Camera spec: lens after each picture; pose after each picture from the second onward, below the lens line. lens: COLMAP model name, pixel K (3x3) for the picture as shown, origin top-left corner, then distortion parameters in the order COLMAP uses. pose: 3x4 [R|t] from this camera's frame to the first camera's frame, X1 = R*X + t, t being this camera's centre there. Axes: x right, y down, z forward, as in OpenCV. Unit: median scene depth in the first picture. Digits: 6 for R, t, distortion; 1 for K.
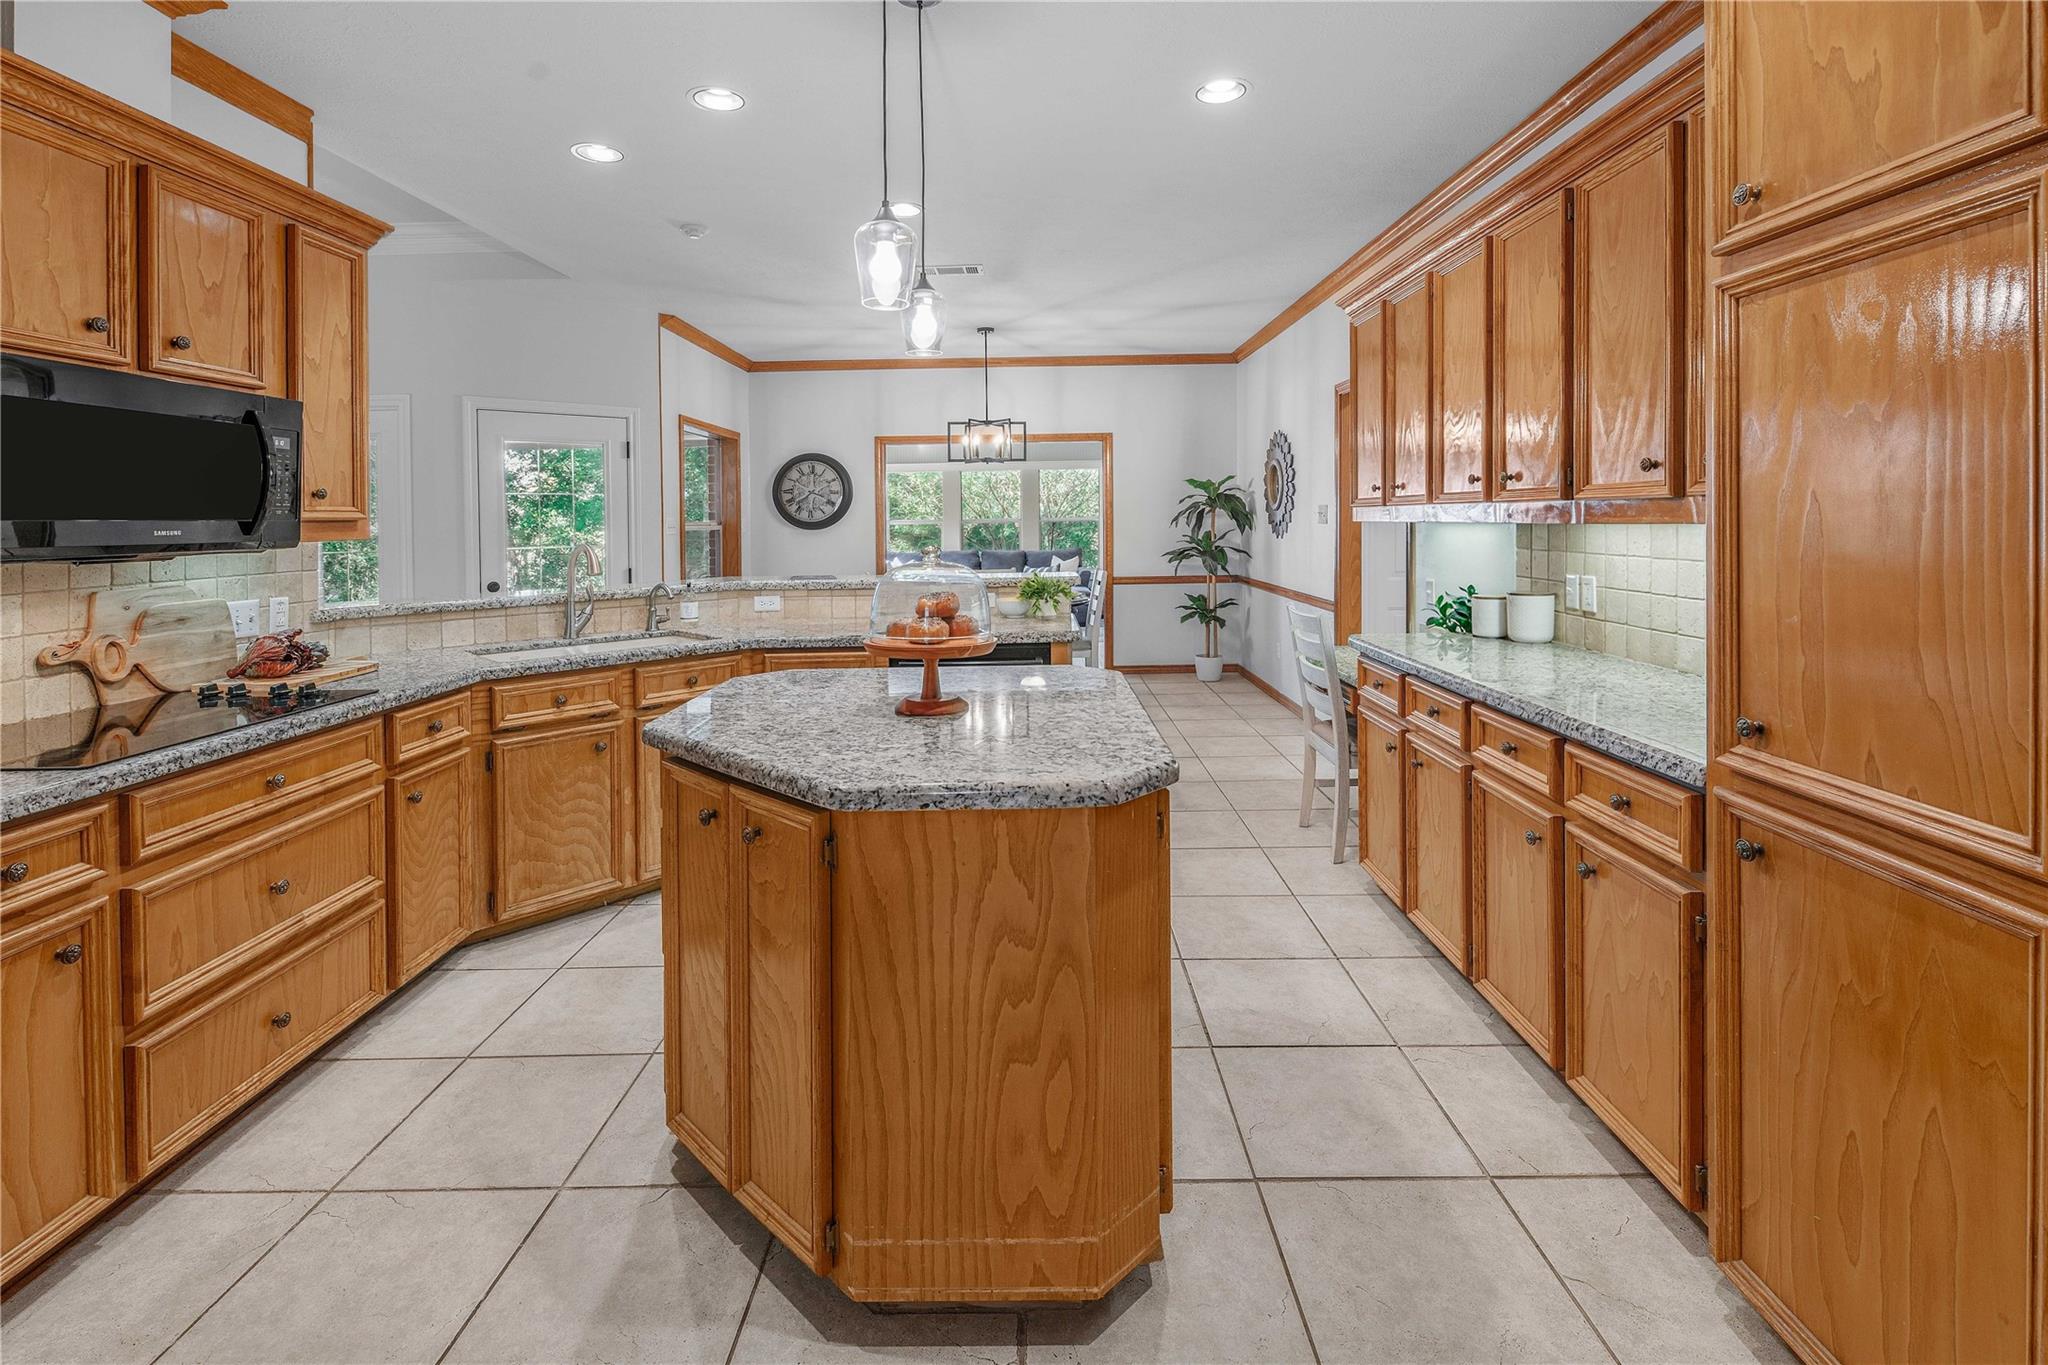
lens RADIAL K [[931.7, 0, 1020.1], [0, 931.7, 565.2], [0, 0, 1]] dist [0.010239, -0.005923]
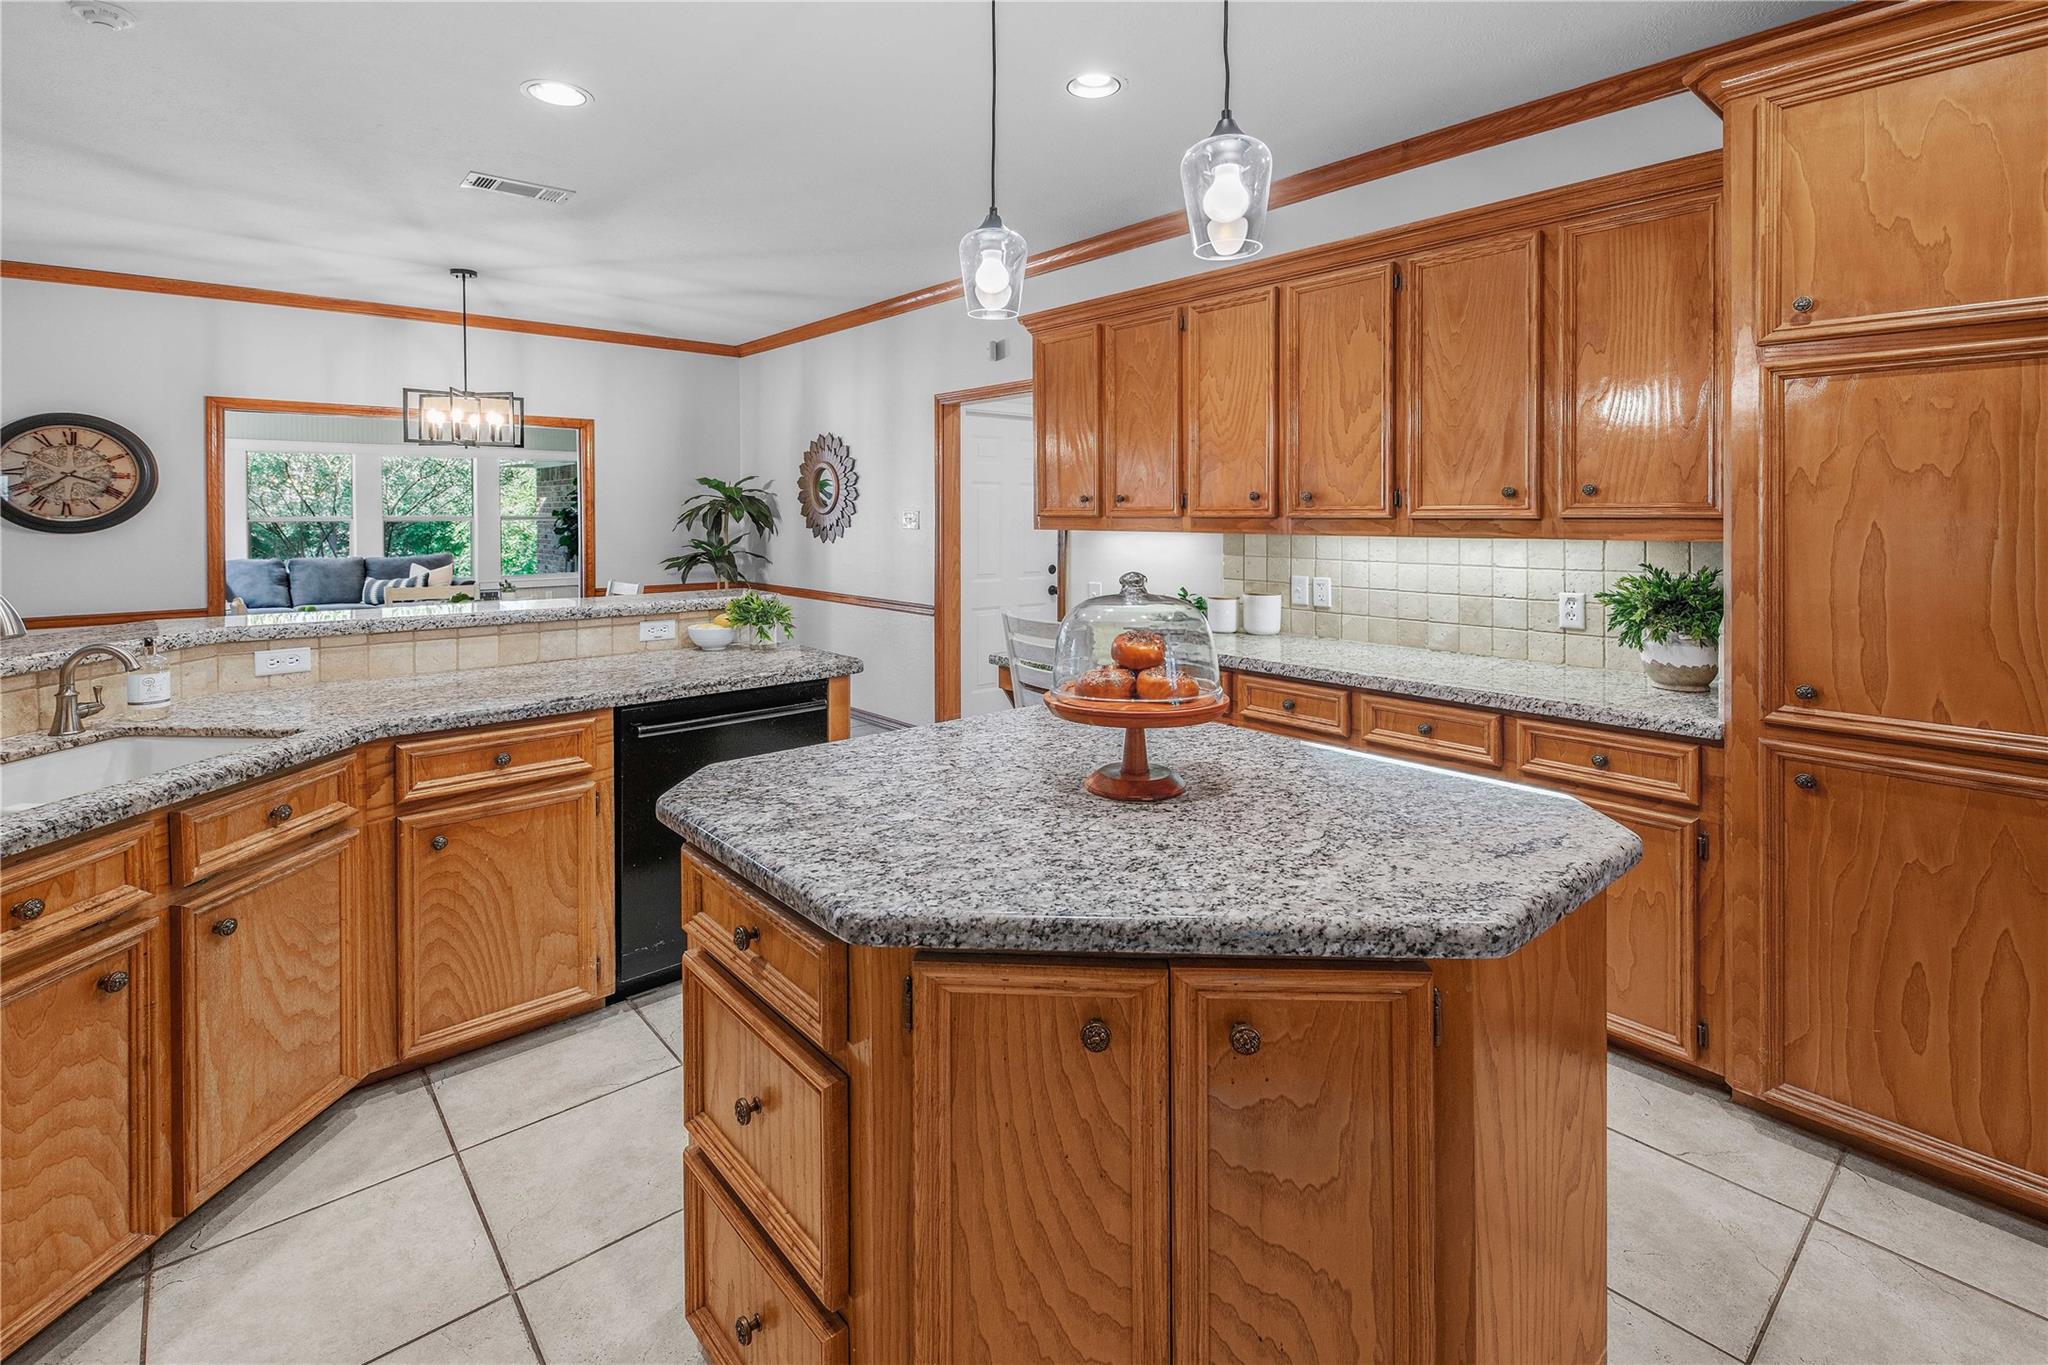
lens RADIAL K [[907.1, 0, 1023.9], [0, 907.1, 551.5], [0, 0, 1]] dist [0.002017, -0.000292]
pose [[0.753530, -0.015282, 0.657235, -0.297994], [0.023886, 0.999706, -0.004140, -0.016985], [-0.656979, 0.018818, 0.753674, 0.230375]]
